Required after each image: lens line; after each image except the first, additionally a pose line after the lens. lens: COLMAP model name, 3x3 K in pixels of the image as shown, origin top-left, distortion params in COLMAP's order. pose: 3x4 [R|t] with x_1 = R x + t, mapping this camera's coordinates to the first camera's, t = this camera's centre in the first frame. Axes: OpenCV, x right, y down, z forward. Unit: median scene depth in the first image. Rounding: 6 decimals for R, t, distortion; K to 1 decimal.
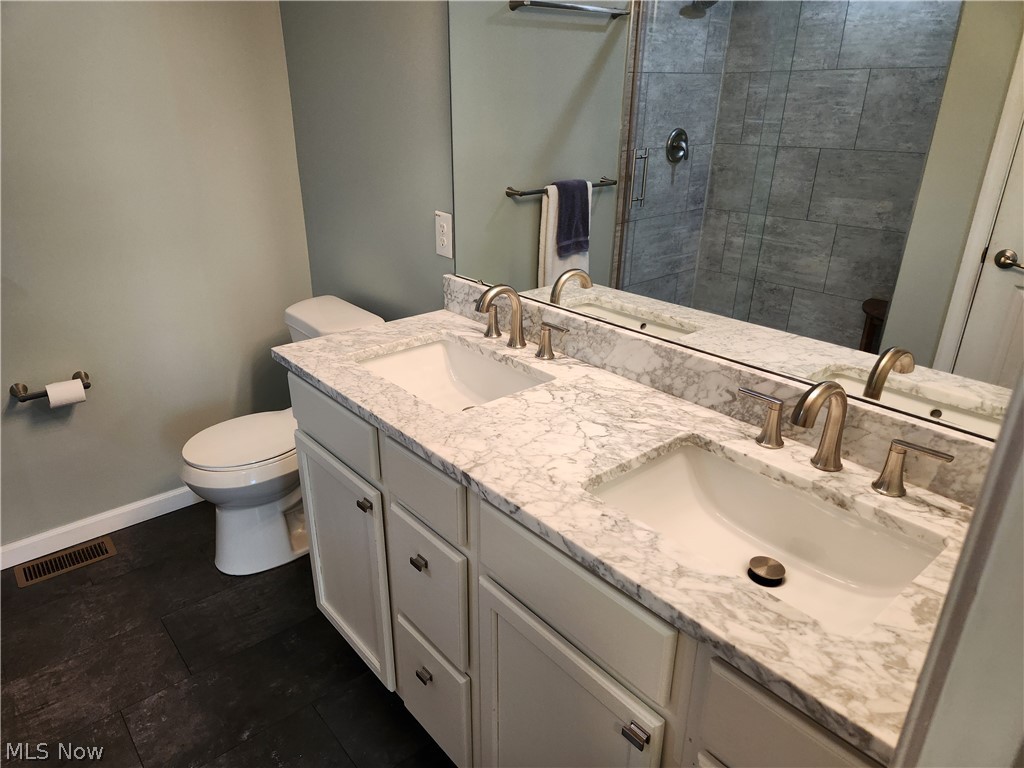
lens RADIAL K [[686.2, 0, 517.1], [0, 686.2, 392.7], [0, 0, 1]] dist [0.043040, -0.030253]
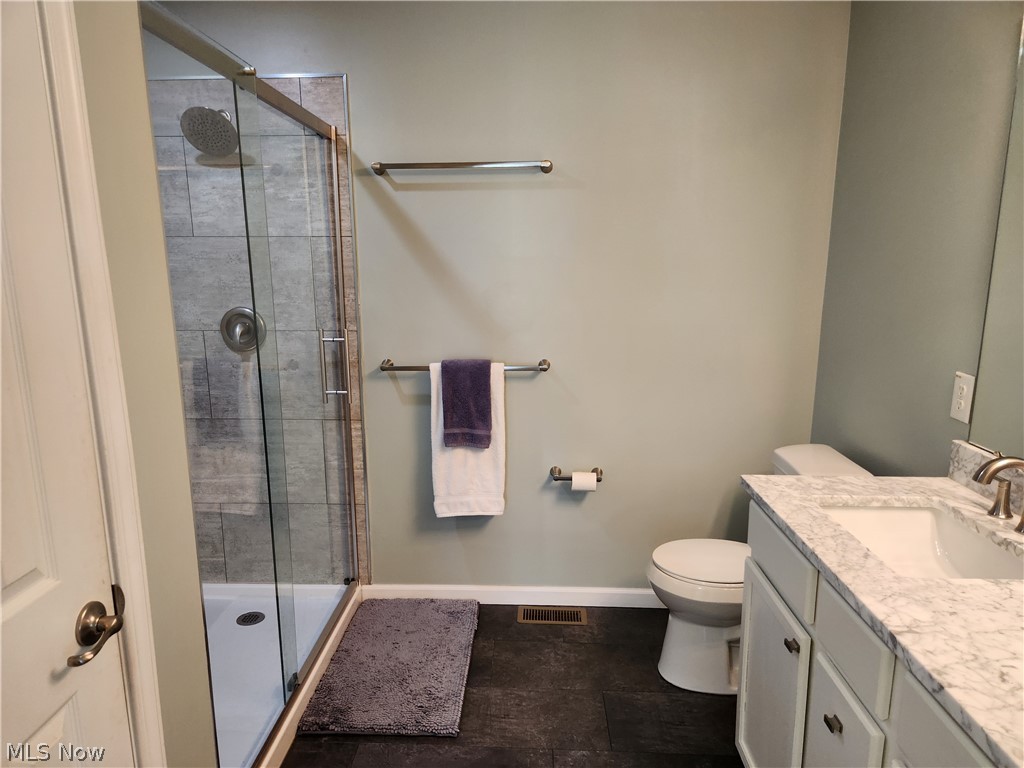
lens RADIAL K [[686.2, 0, 509.3], [0, 686.2, 384.4], [0, 0, 1]] dist [0.043040, -0.030253]
pose [[0.736535, 0.110010, -0.667394, 0.081383], [-0.255789, 0.958714, -0.124259, 0.026113], [0.626170, 0.262233, 0.734265, -0.062523]]
